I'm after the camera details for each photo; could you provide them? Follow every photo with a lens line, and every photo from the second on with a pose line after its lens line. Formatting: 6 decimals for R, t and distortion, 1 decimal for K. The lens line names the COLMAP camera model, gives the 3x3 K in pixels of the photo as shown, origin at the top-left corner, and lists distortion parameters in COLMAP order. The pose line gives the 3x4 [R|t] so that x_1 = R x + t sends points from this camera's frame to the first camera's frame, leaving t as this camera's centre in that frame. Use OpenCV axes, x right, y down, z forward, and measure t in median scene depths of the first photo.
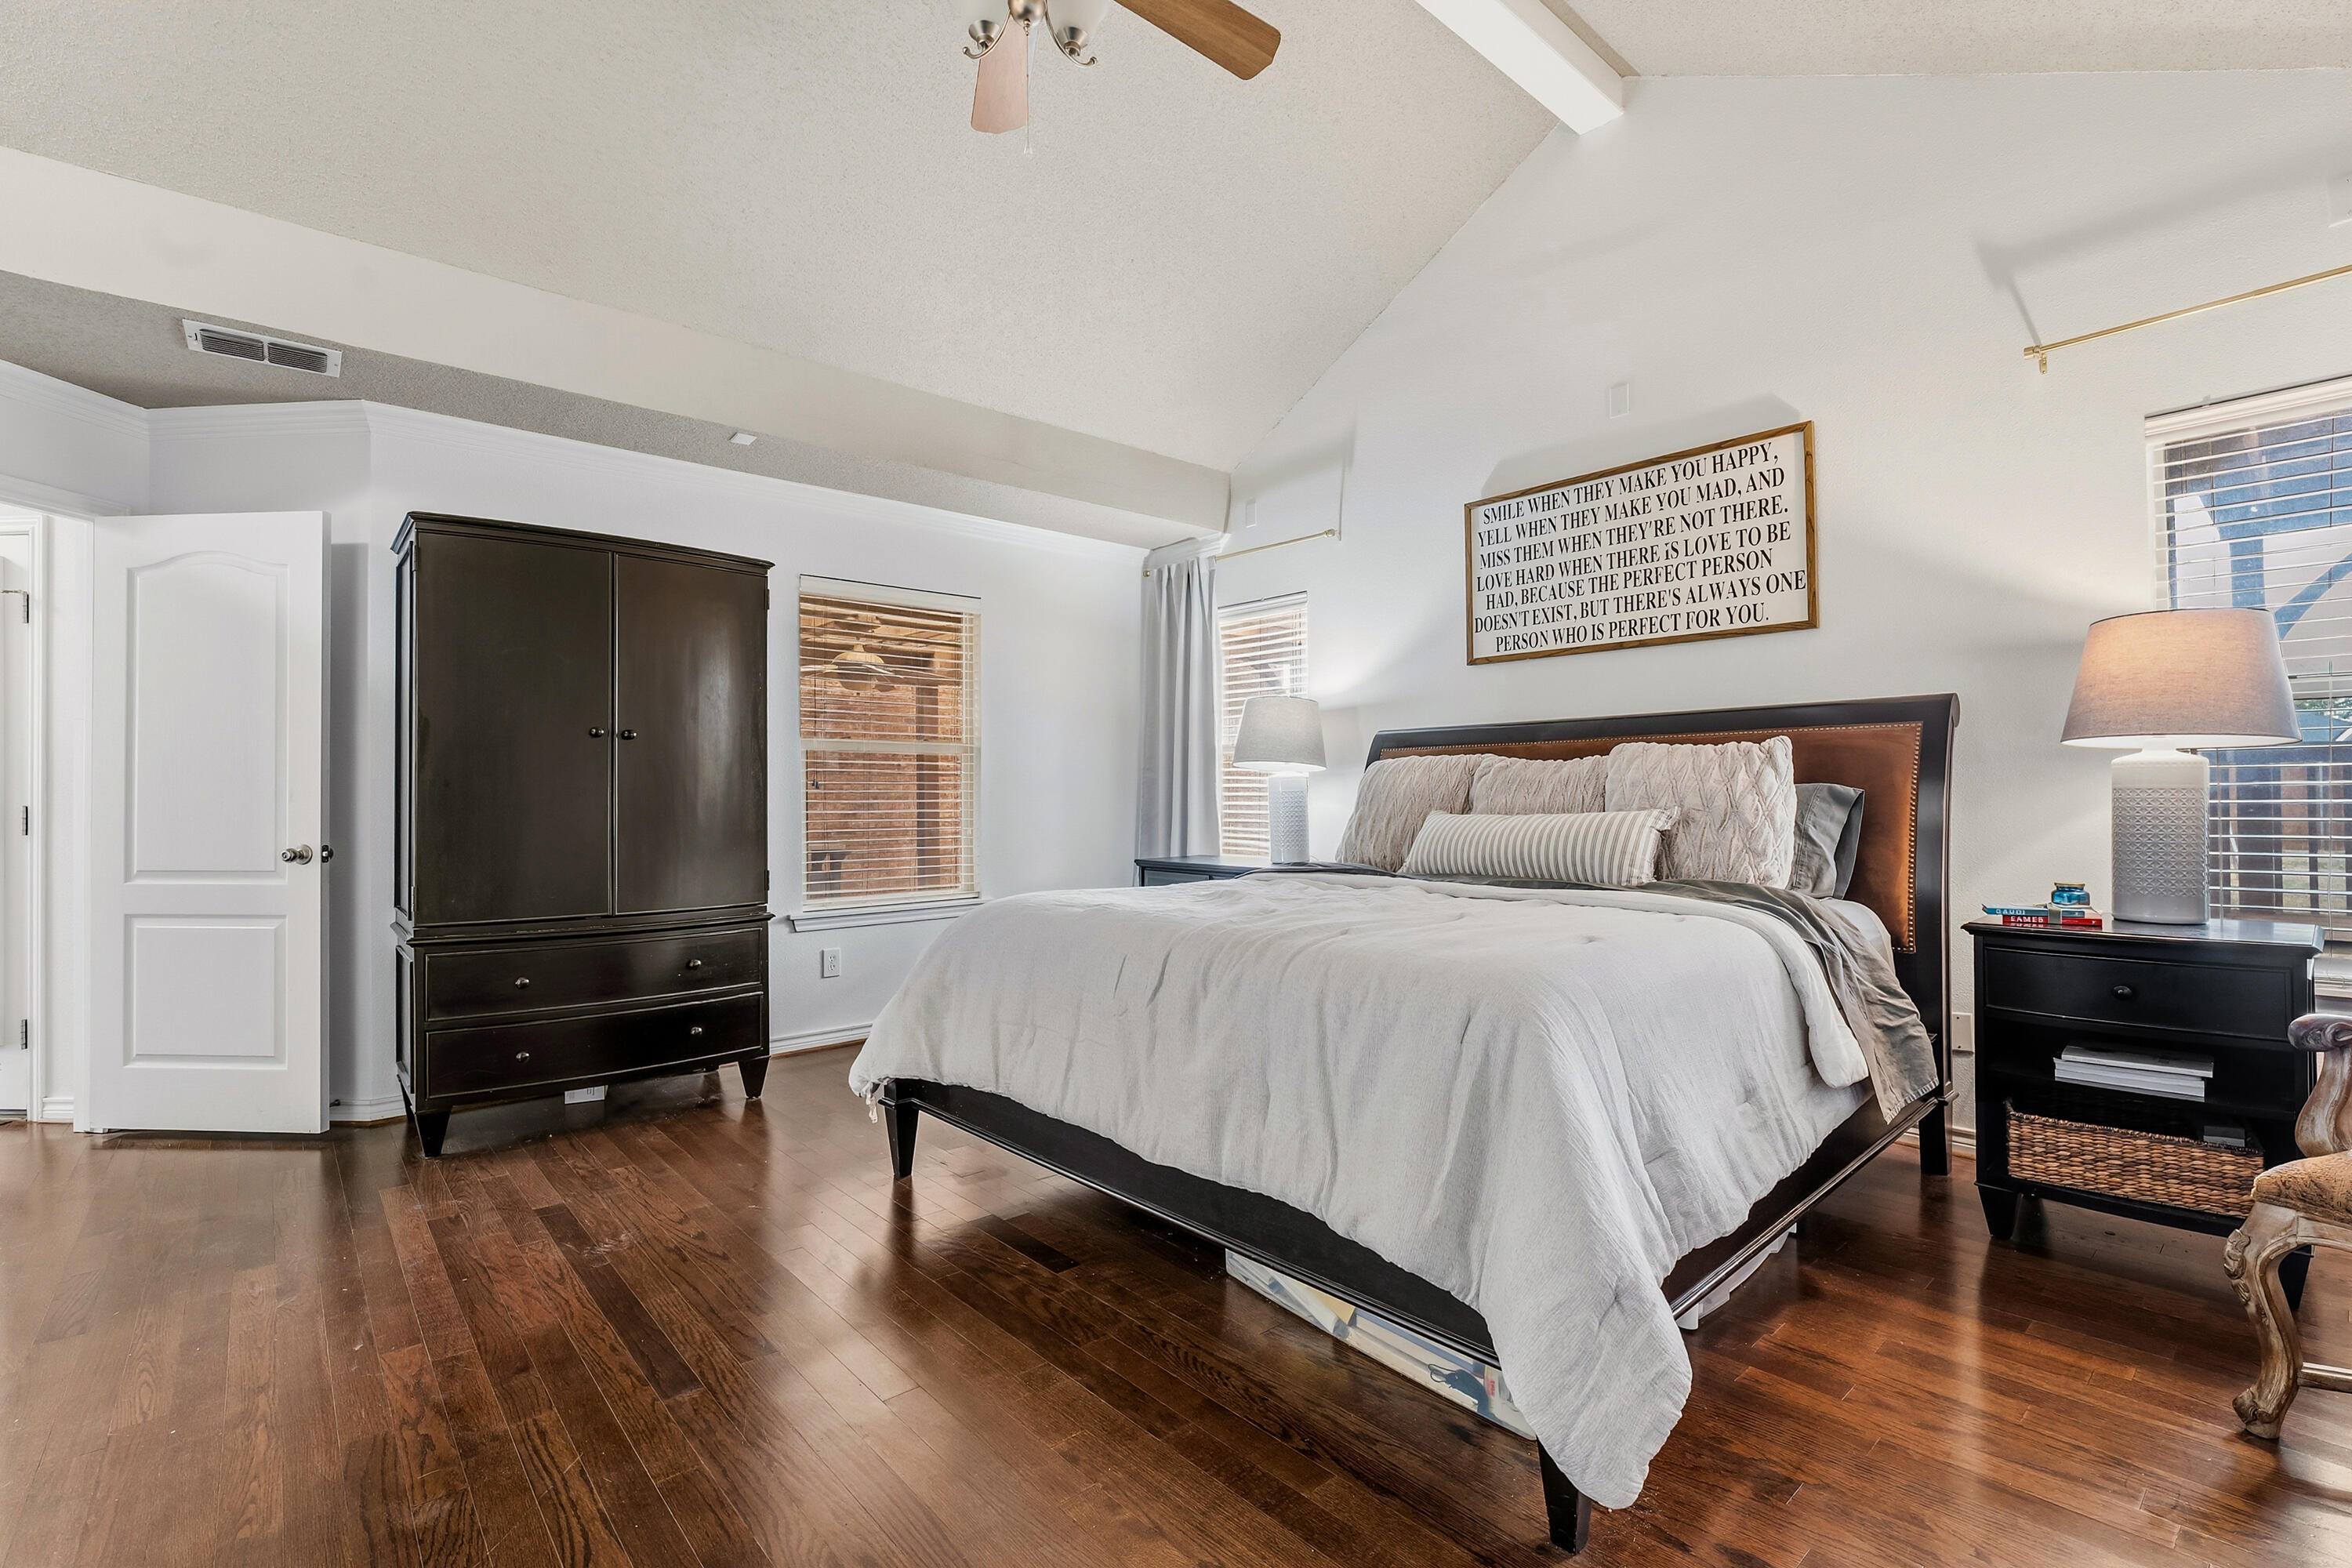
lens RADIAL K [[1057.9, 0, 1181.0], [0, 1057.9, 783.1], [0, 0, 1]] dist [-0.008207, 0.000829]
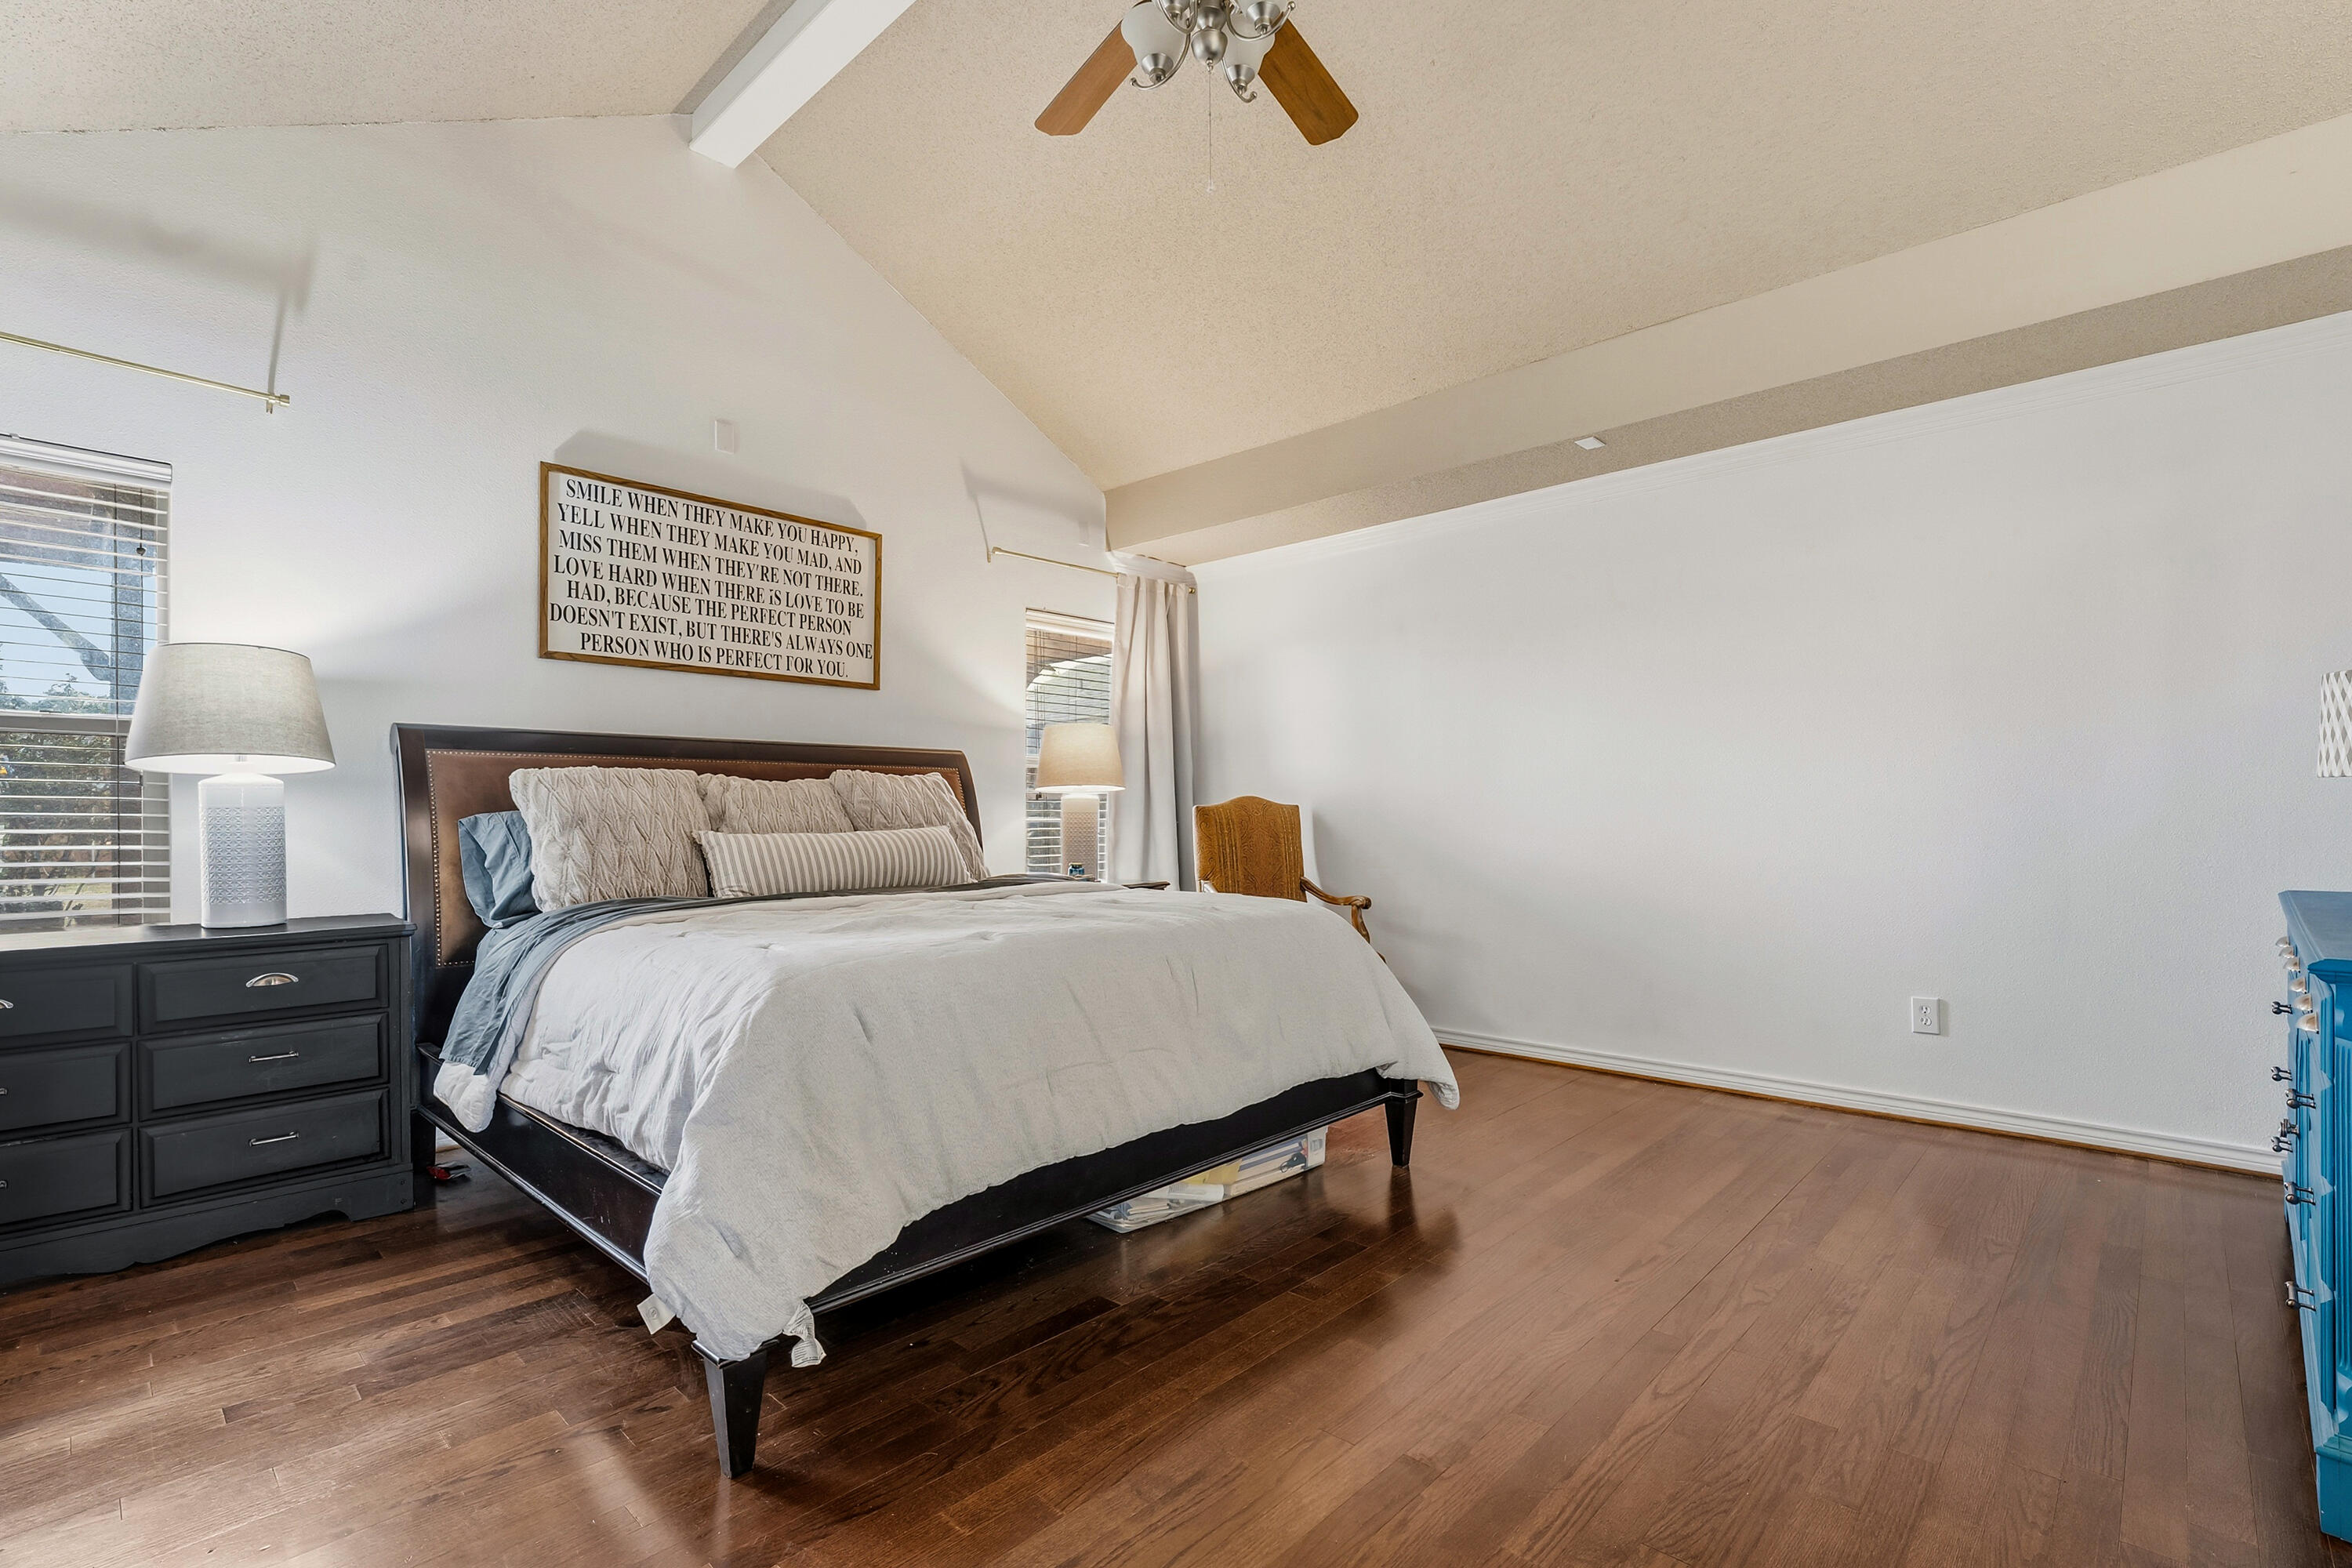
lens RADIAL K [[1057.9, 0, 1192.6], [0, 1057.9, 823.3], [0, 0, 1]] dist [-0.008207, 0.000829]
pose [[-0.095296, 0.007250, 0.995423, -0.676055], [-0.001515, 0.999971, -0.007428, 0.026242], [-0.995448, -0.002215, -0.095282, 0.651364]]
